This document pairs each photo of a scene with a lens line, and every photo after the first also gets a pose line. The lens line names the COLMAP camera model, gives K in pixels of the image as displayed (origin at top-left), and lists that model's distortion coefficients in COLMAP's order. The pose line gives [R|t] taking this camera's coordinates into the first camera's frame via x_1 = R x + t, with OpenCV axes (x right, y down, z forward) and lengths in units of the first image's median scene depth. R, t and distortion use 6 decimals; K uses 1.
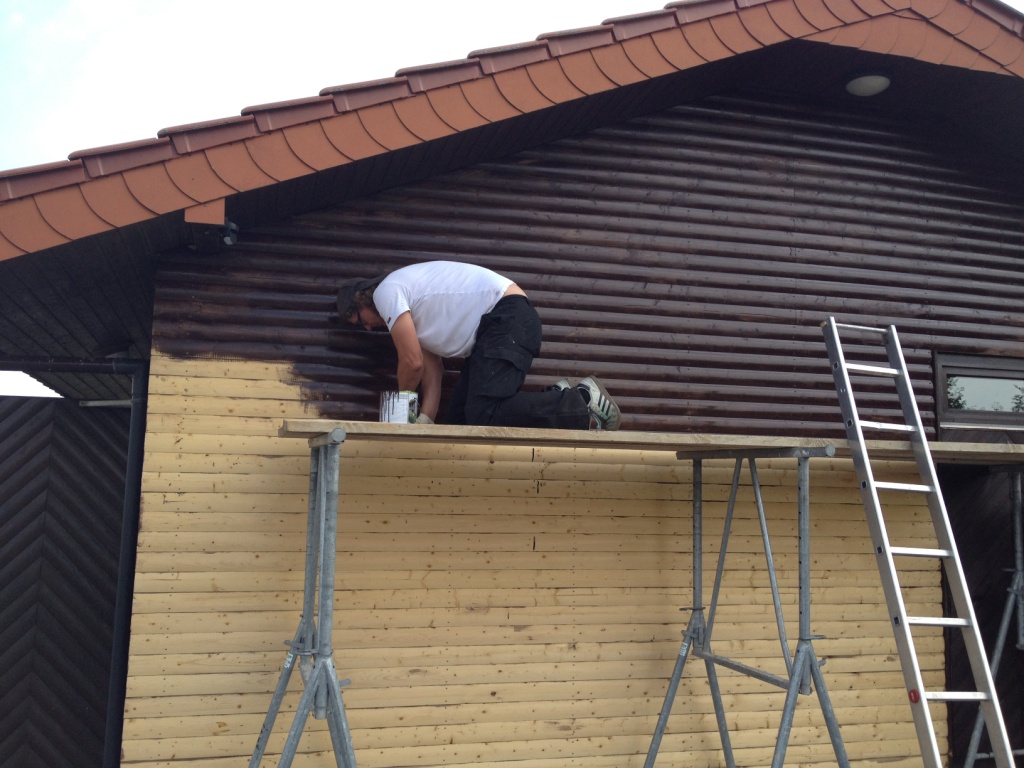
lens RADIAL K [[943.6, 0, 500.1], [0, 943.6, 378.2], [0, 0, 1]] dist [0.082874, -0.140050]
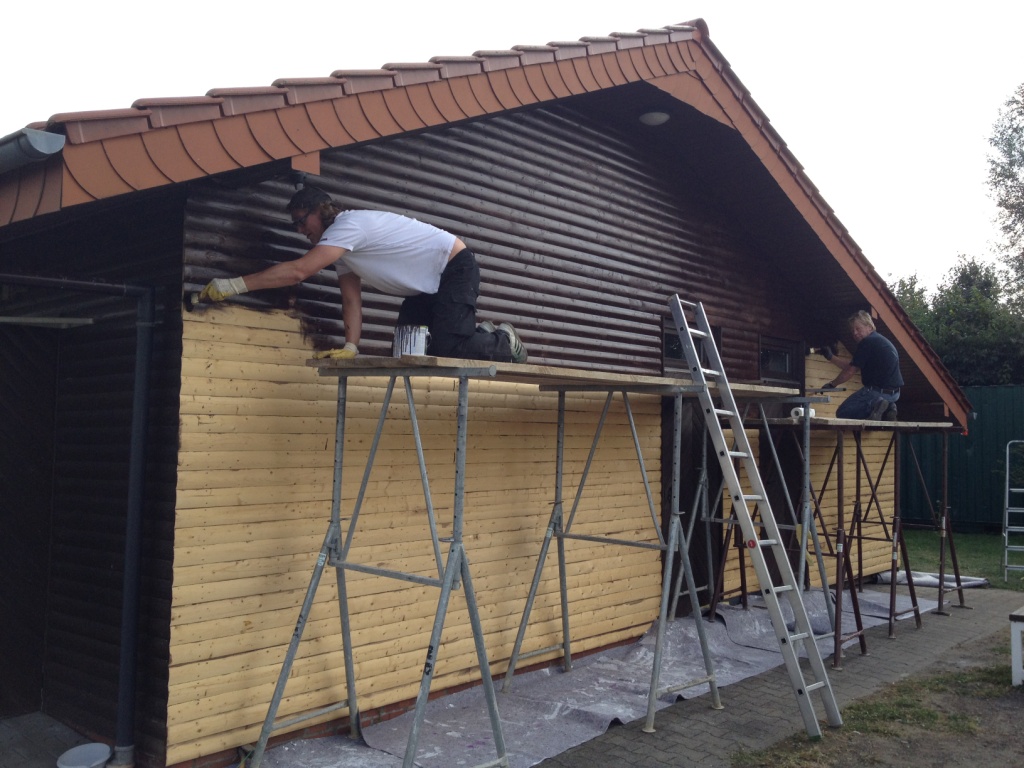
lens RADIAL K [[943.6, 0, 500.1], [0, 943.6, 378.2], [0, 0, 1]] dist [0.082874, -0.140050]
pose [[0.837840, 0.024981, 0.545344, -0.622328], [-0.068443, 0.995877, 0.059534, -0.005166], [-0.541609, -0.087205, 0.836095, -0.053693]]
